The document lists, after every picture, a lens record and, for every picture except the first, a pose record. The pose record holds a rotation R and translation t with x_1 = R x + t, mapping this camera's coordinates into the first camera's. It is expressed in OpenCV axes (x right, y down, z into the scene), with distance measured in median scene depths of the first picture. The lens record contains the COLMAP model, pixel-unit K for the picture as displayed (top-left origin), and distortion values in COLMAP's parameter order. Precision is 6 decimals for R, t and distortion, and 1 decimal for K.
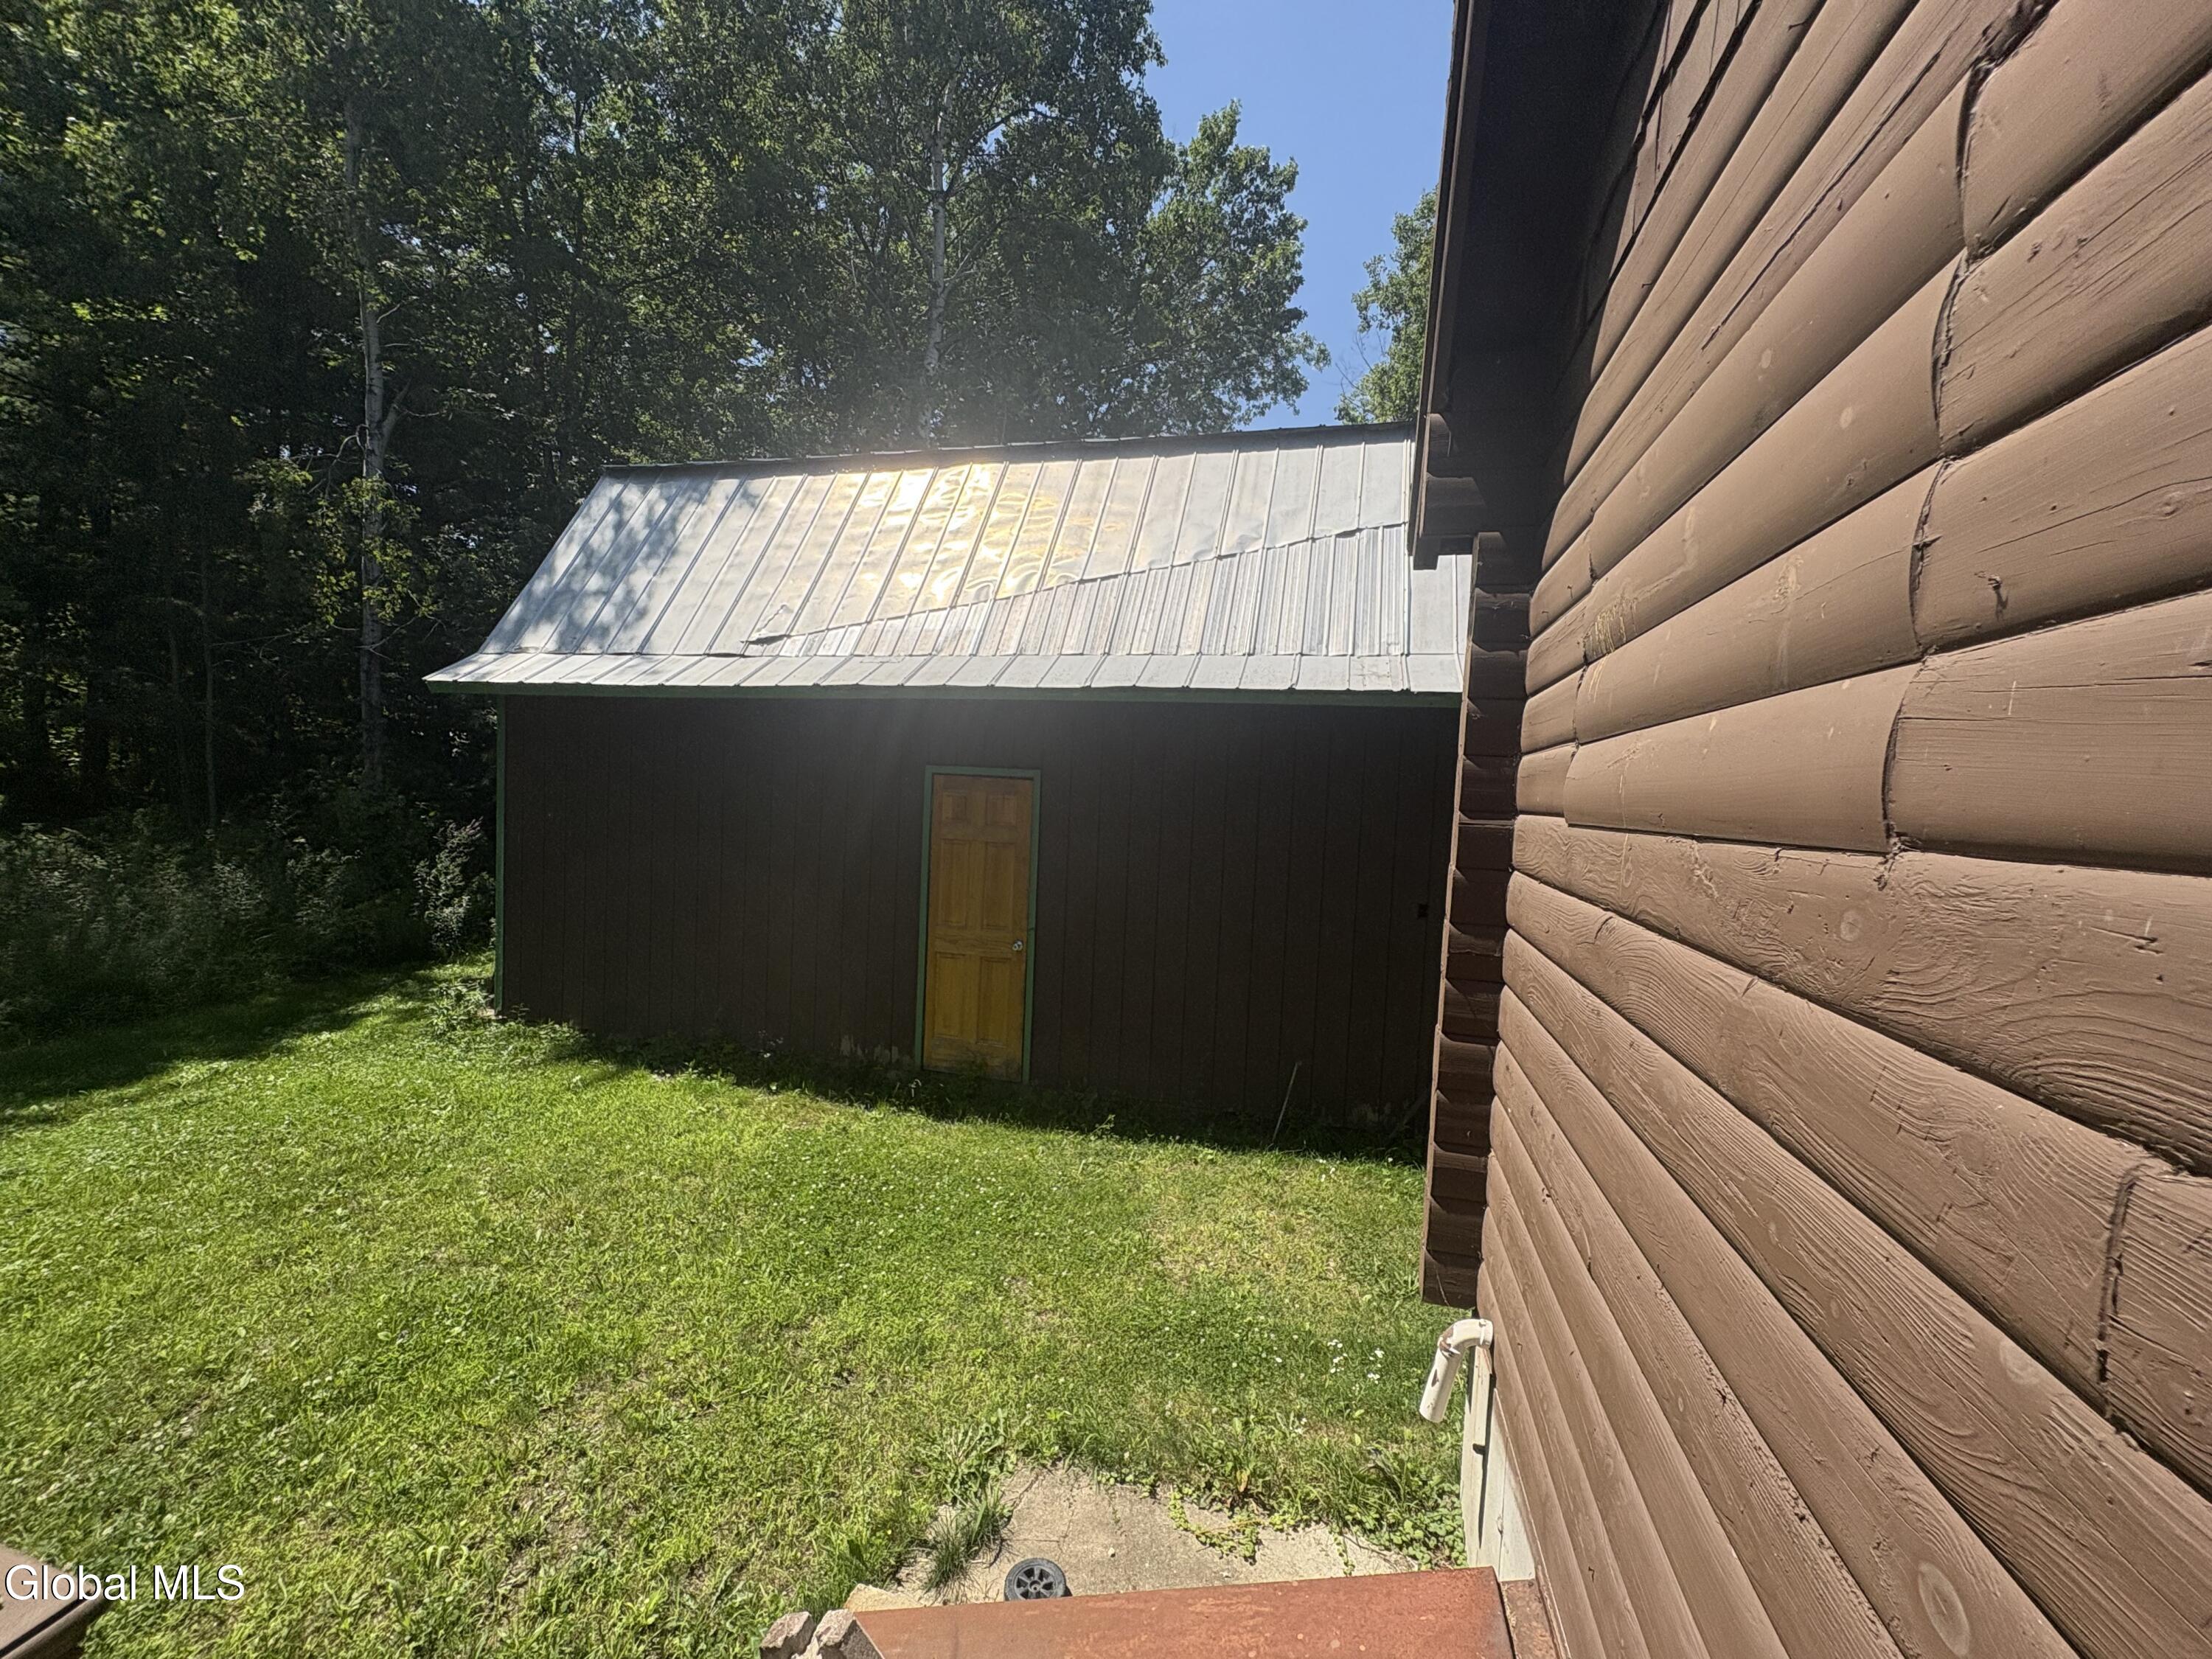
lens RADIAL K [[883.1, 0, 1106.0], [0, 883.1, 829.5], [0, 0, 1]] dist [0.000912, -0.000038]
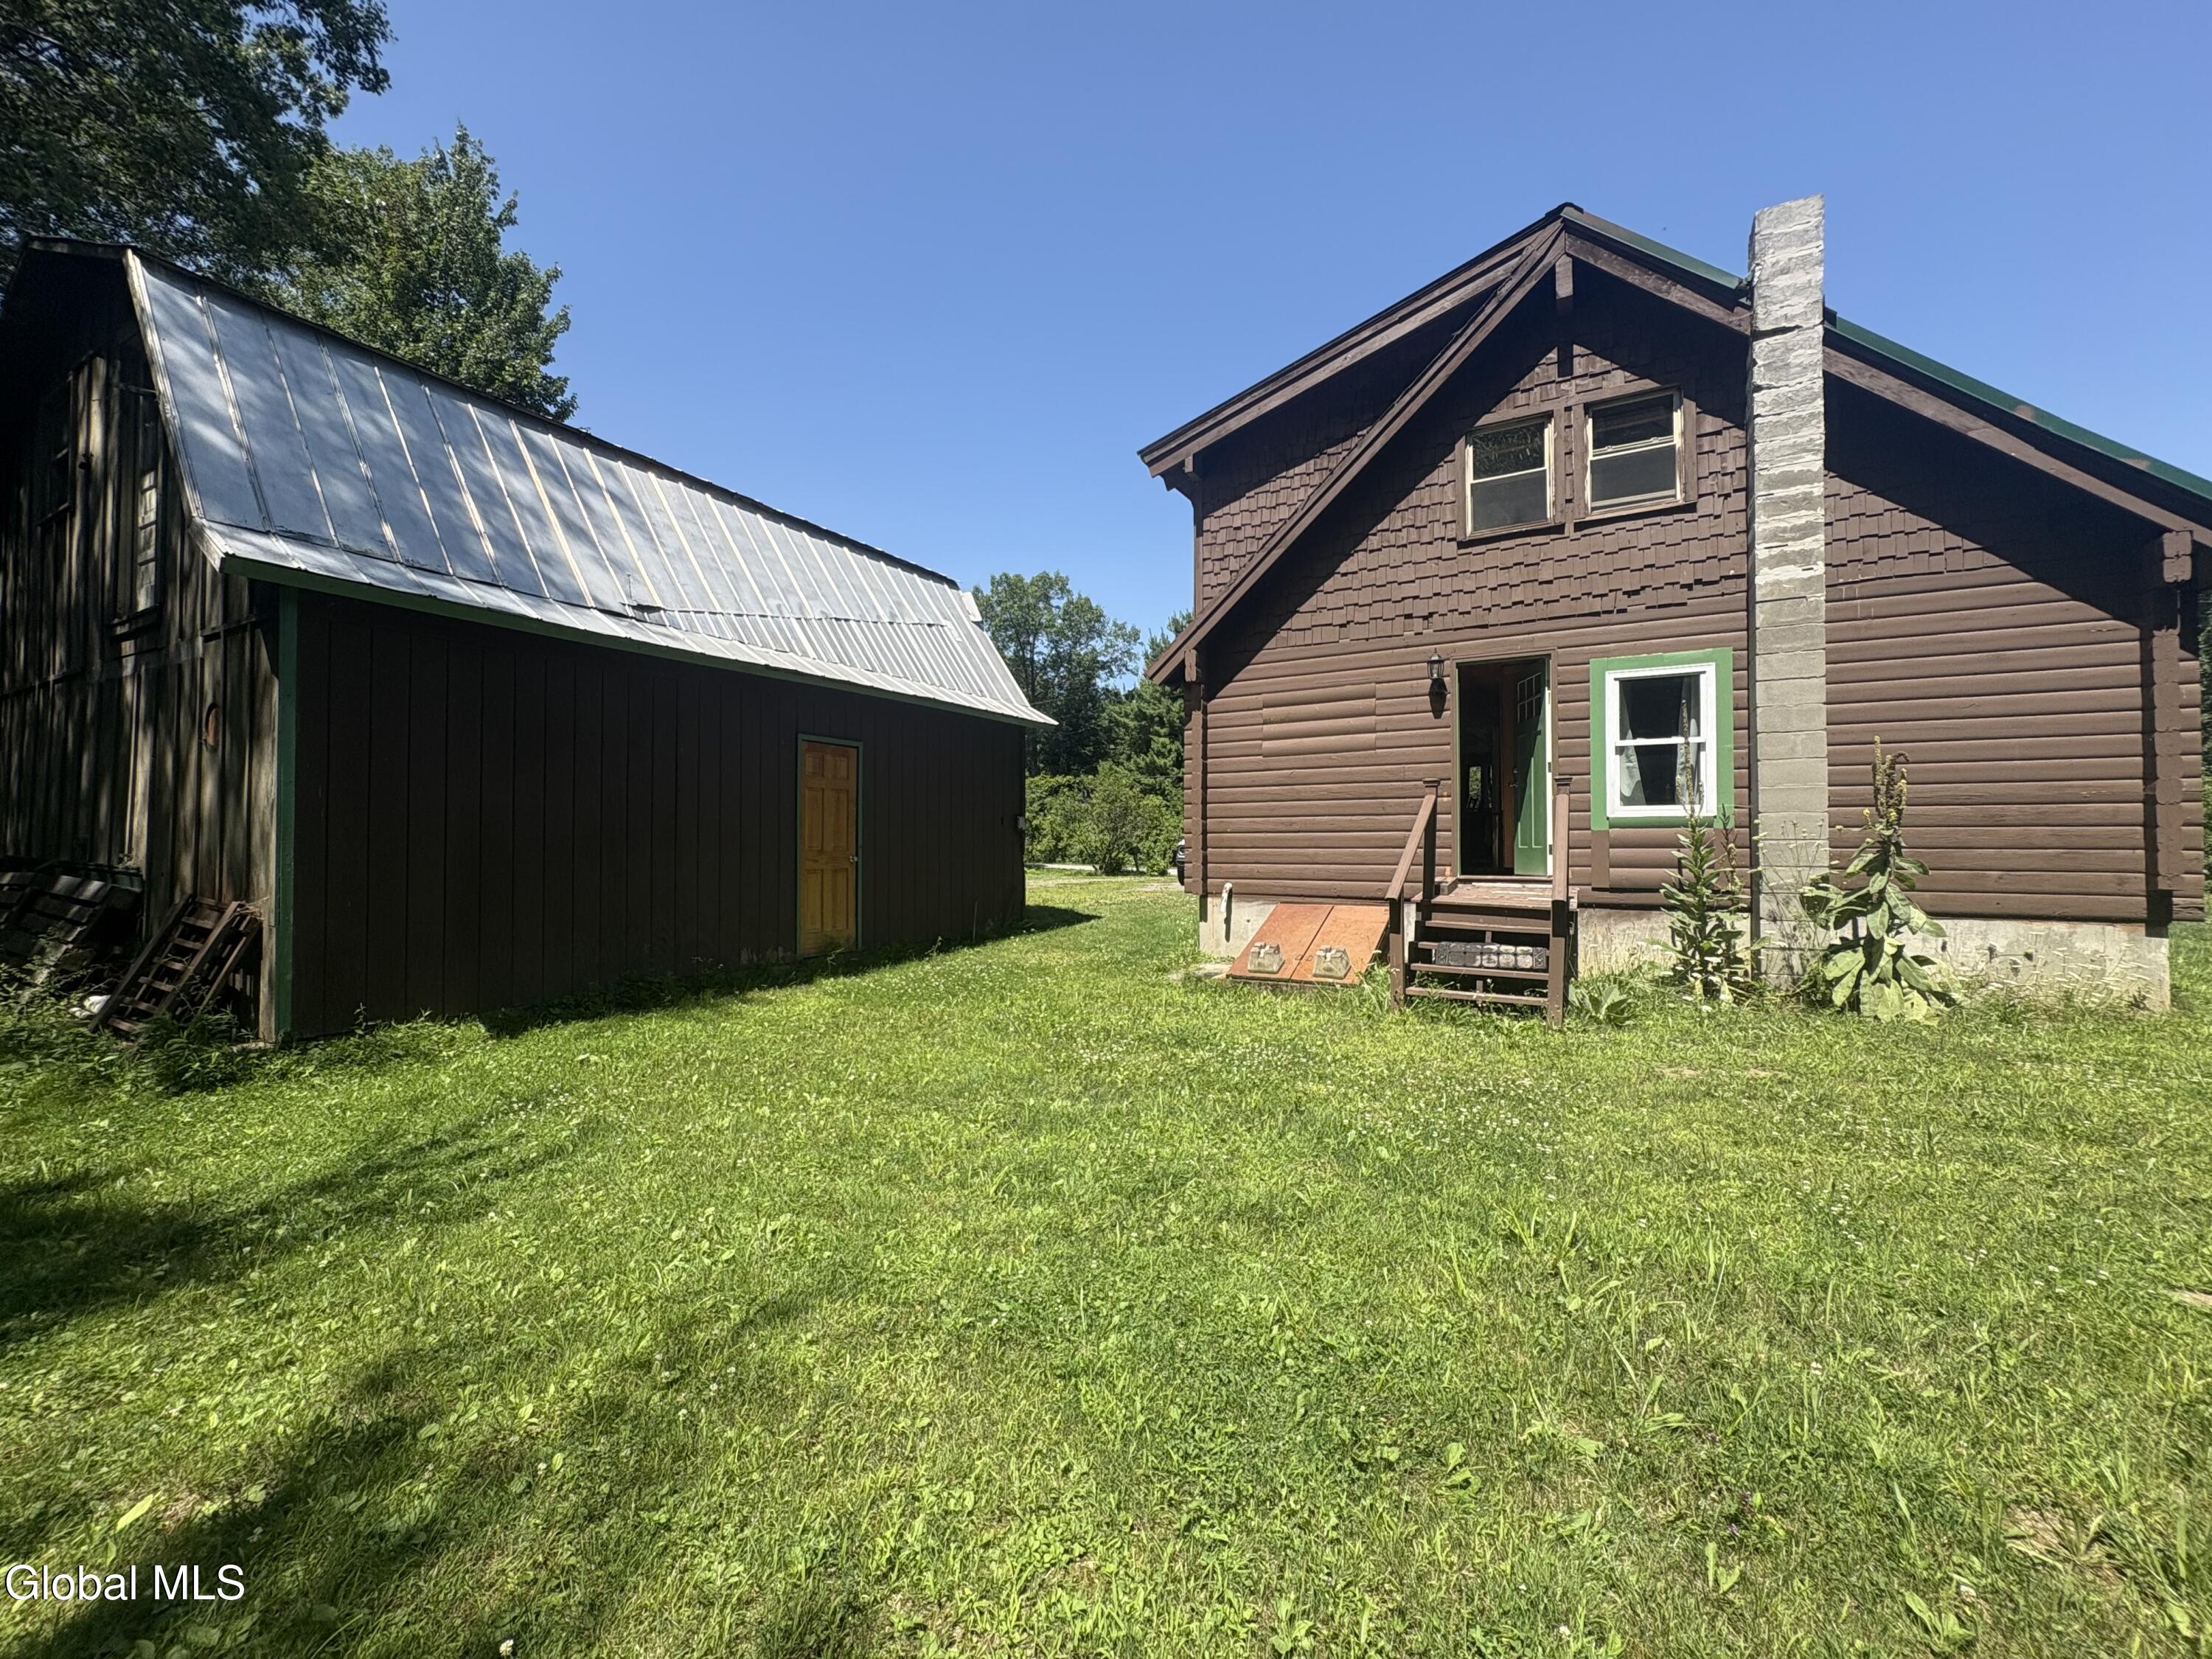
lens RADIAL K [[883.1, 0, 1106.0], [0, 883.1, 829.5], [0, 0, 1]] dist [0.000912, -0.000038]
pose [[0.267446, -0.033996, 0.962973, -1.447695], [0.061500, 0.997942, 0.018151, 0.082062], [-0.961608, 0.054368, 0.268986, 0.165489]]
